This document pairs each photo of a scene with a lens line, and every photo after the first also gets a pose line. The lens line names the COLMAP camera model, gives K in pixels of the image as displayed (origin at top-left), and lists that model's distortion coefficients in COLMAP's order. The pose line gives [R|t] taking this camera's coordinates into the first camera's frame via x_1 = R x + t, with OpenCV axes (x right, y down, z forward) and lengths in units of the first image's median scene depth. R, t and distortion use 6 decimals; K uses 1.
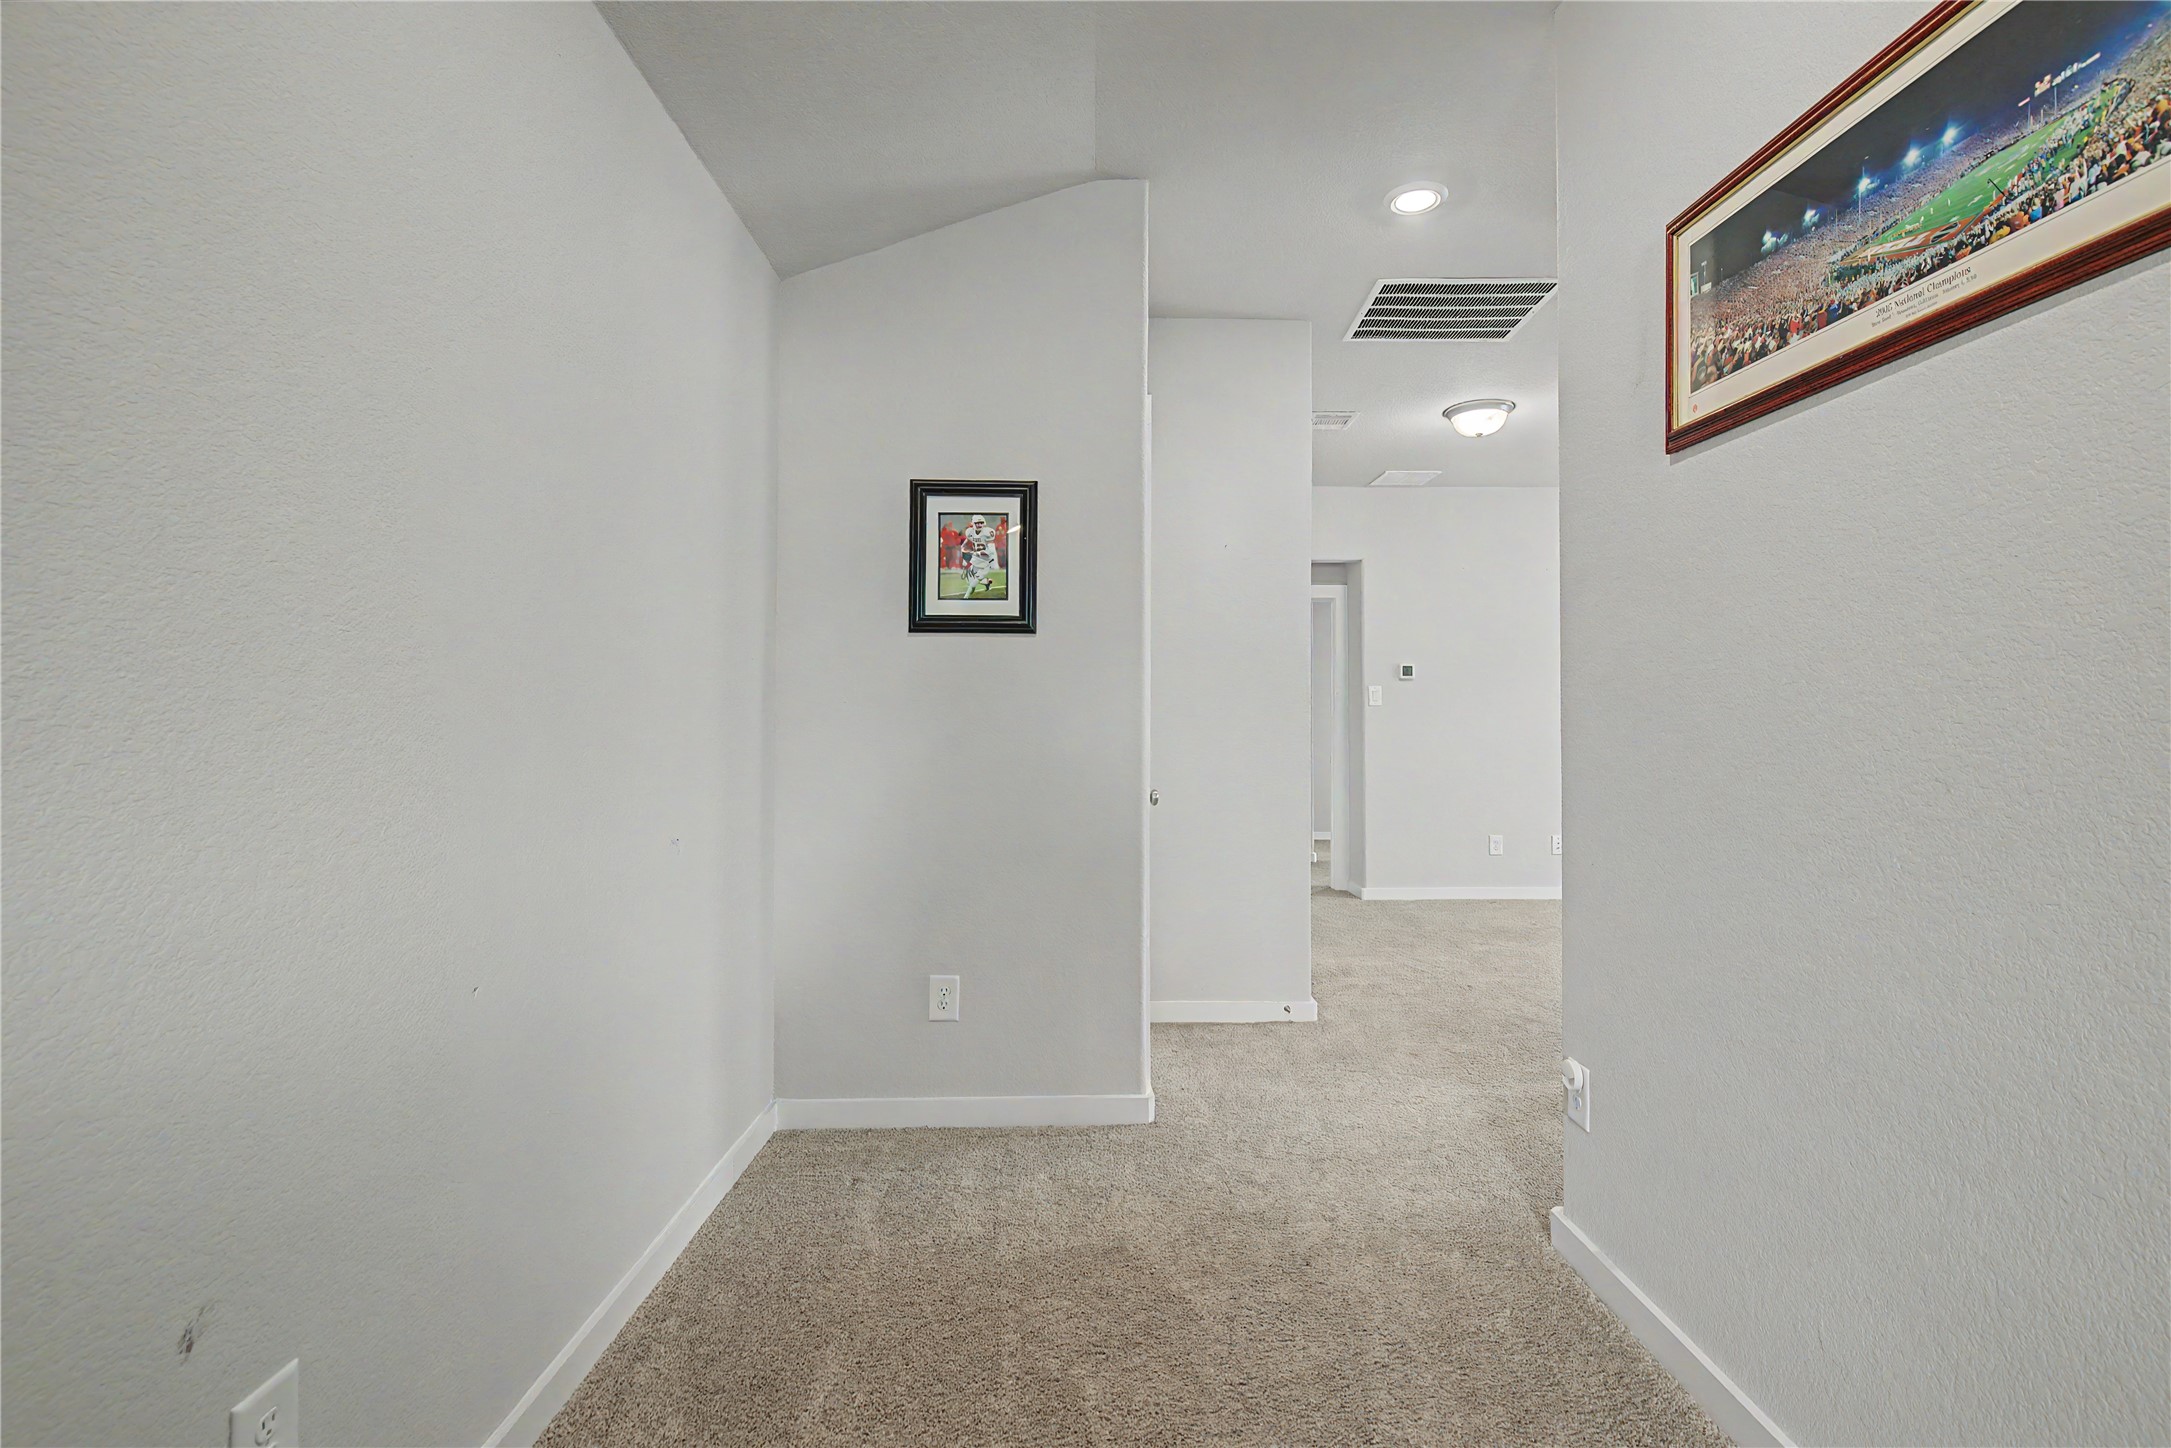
lens RADIAL K [[986.8, 0, 1090.8], [0, 986.8, 720.4], [0, 0, 1]] dist [-0.000897, 0.002423]
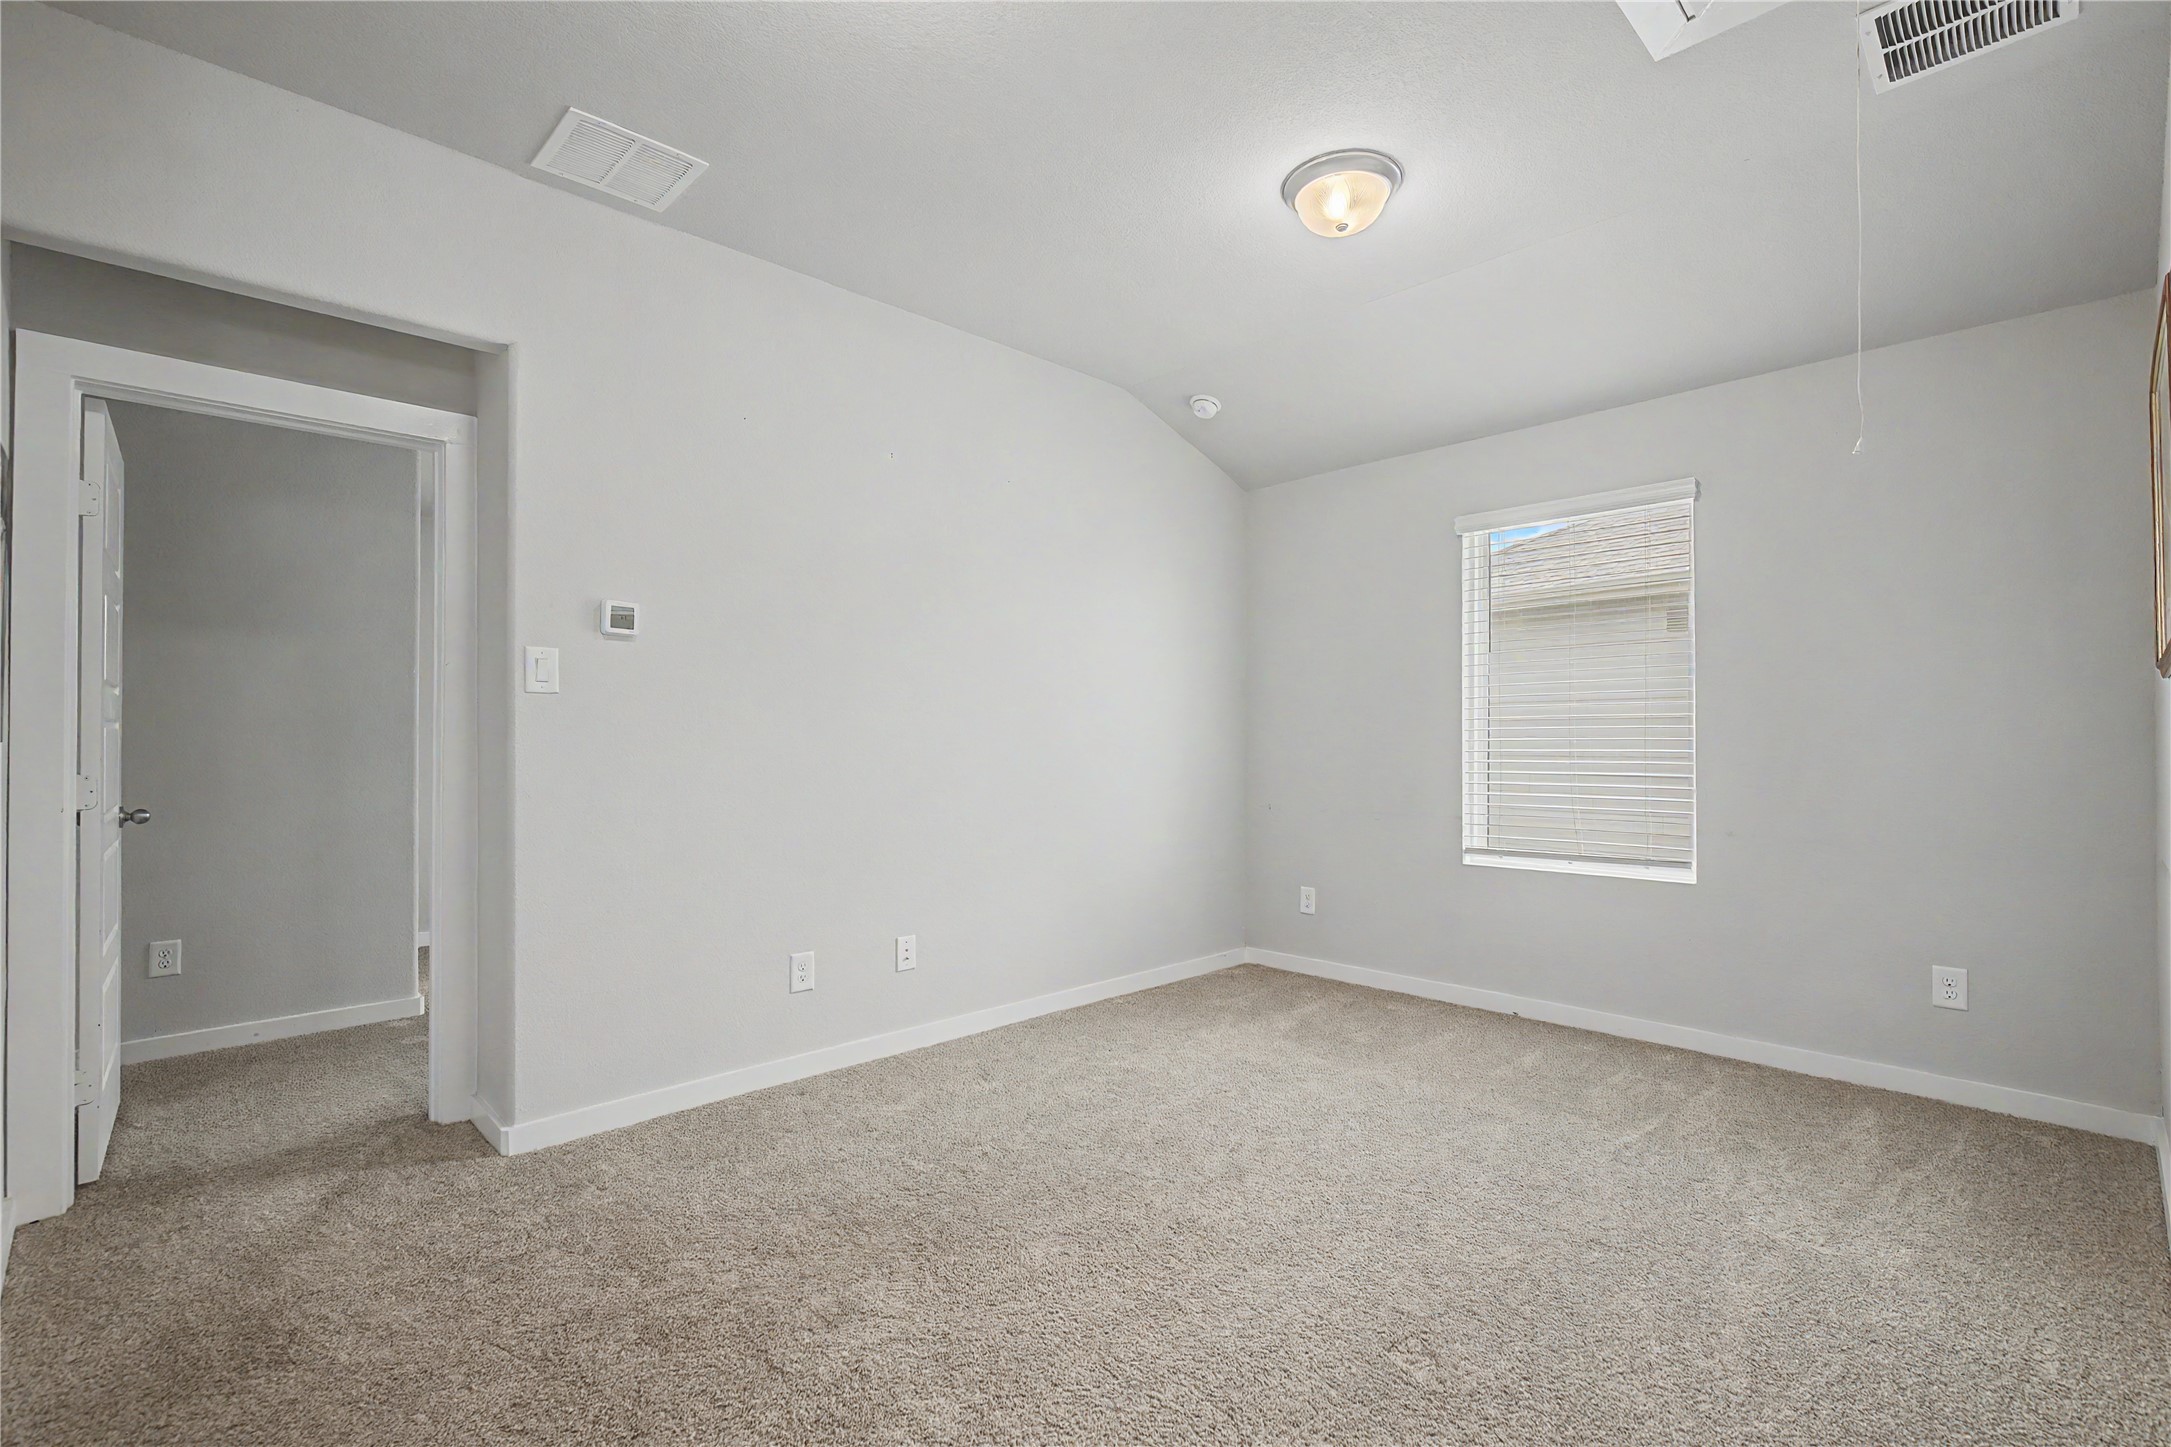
lens RADIAL K [[986.8, 0, 1090.9], [0, 986.8, 723.9], [0, 0, 1]] dist [-0.000897, 0.002423]
pose [[0.727035, 0.006144, 0.686573, 0.167708], [-0.003889, 0.999981, -0.004830, 0.000692], [-0.686589, 0.000842, 0.727045, 0.525086]]
